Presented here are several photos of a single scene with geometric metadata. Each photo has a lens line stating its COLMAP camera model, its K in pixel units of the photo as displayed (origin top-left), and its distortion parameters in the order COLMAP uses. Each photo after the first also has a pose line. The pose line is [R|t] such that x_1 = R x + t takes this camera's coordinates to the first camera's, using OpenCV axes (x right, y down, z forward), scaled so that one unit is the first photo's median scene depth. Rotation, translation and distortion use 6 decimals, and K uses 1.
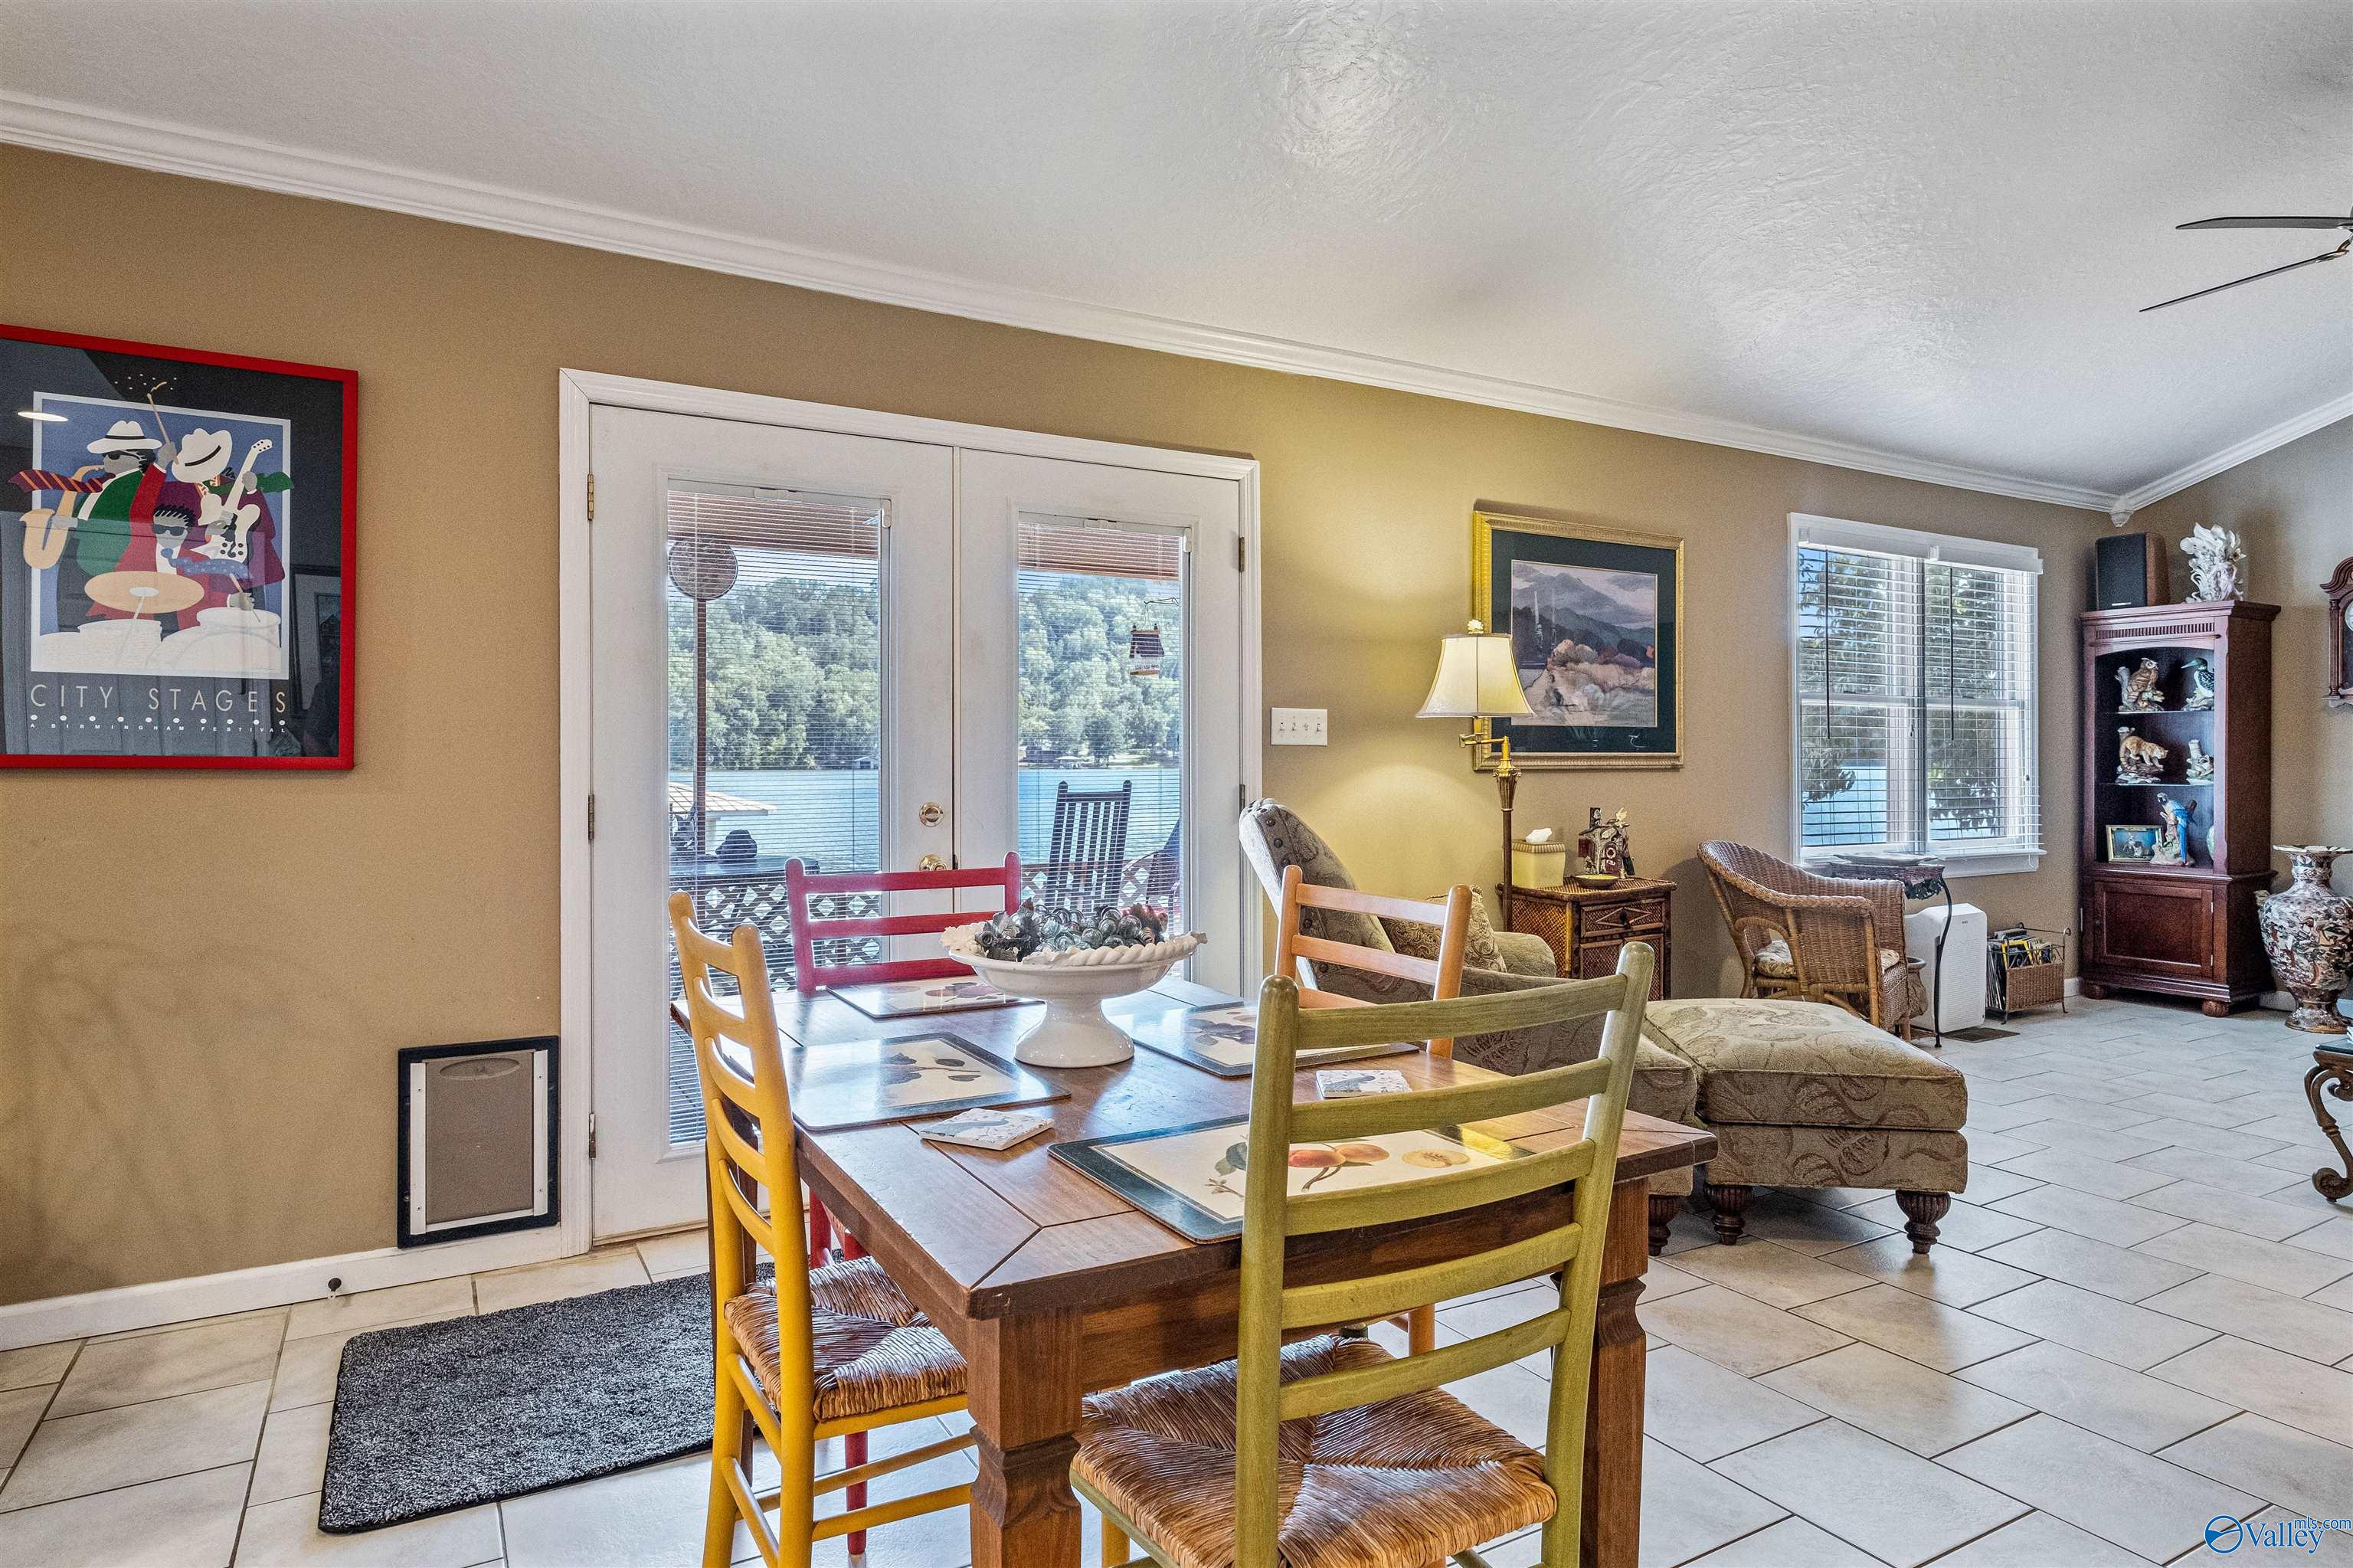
lens RADIAL K [[1320.6, 0, 1167.2], [0, 1320.6, 758.2], [0, 0, 1]] dist [-0.004888, -0.002680]
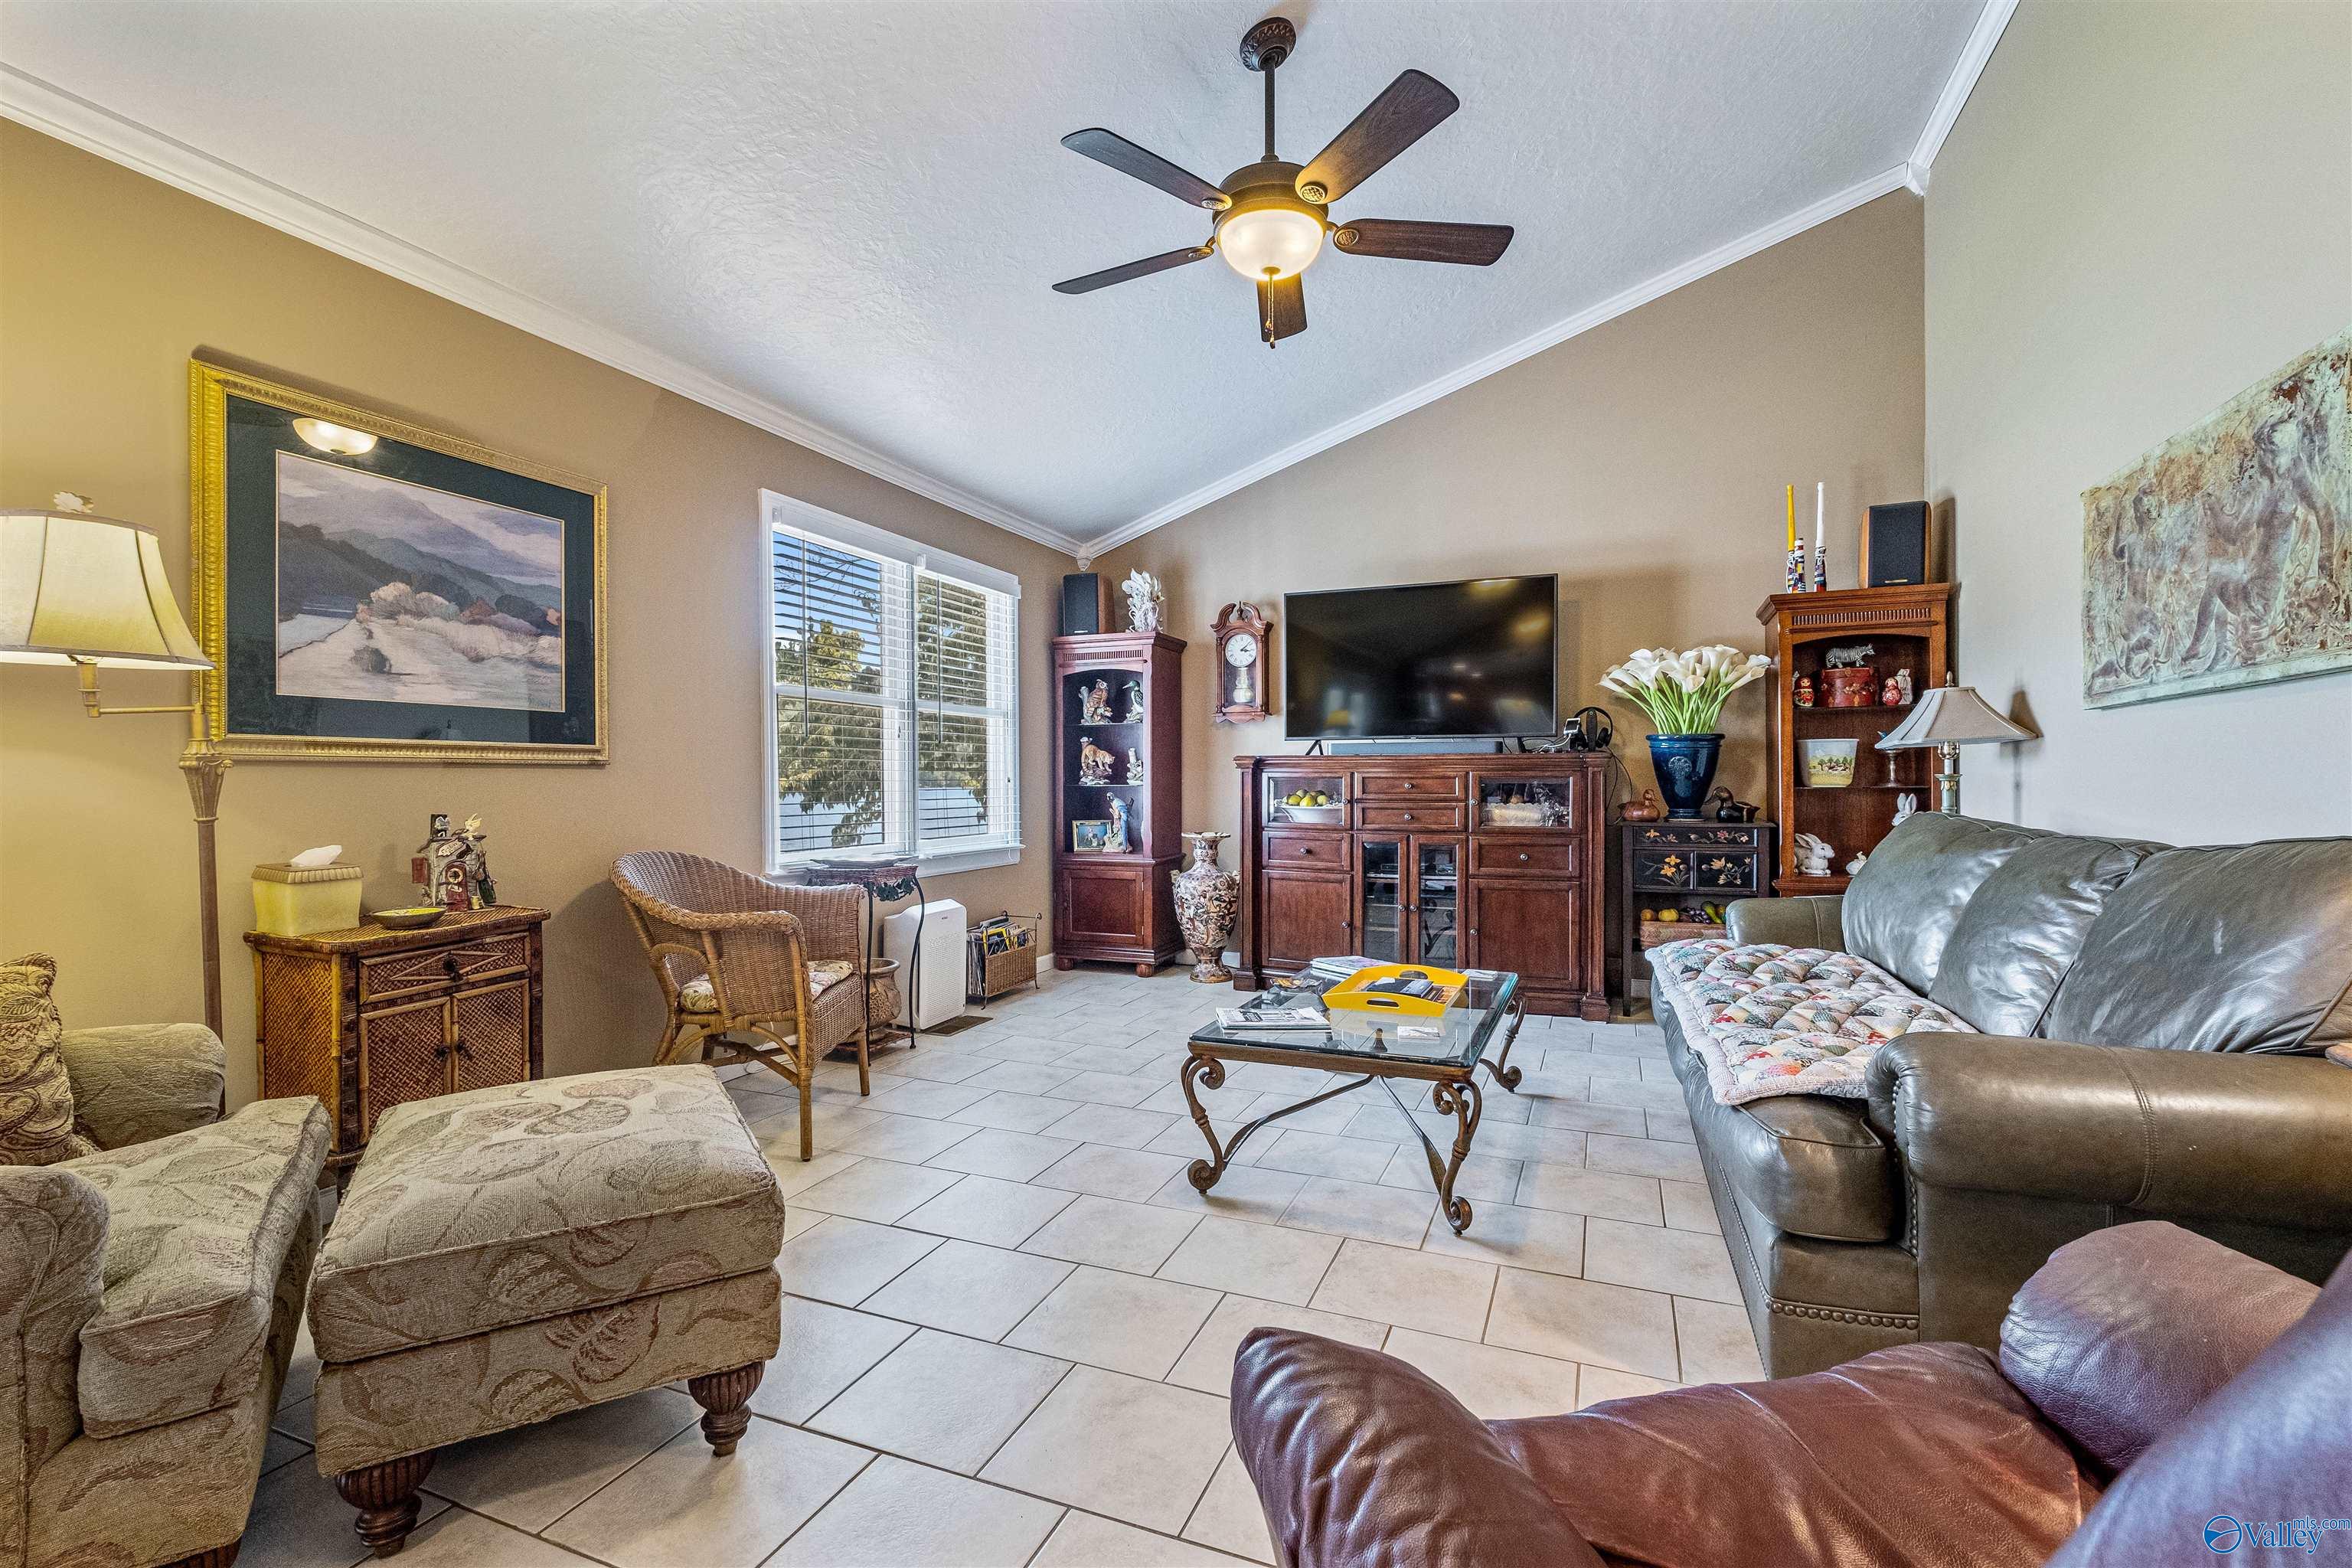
lens RADIAL K [[1048.5, 0, 1155.2], [0, 1048.5, 780.8], [0, 0, 1]] dist [0.003116, -0.005238]
pose [[0.795780, -0.004966, 0.605566, 0.284884], [0.005352, 0.999985, 0.001167, 0.020211], [-0.605562, 0.002312, 0.795795, 0.292692]]
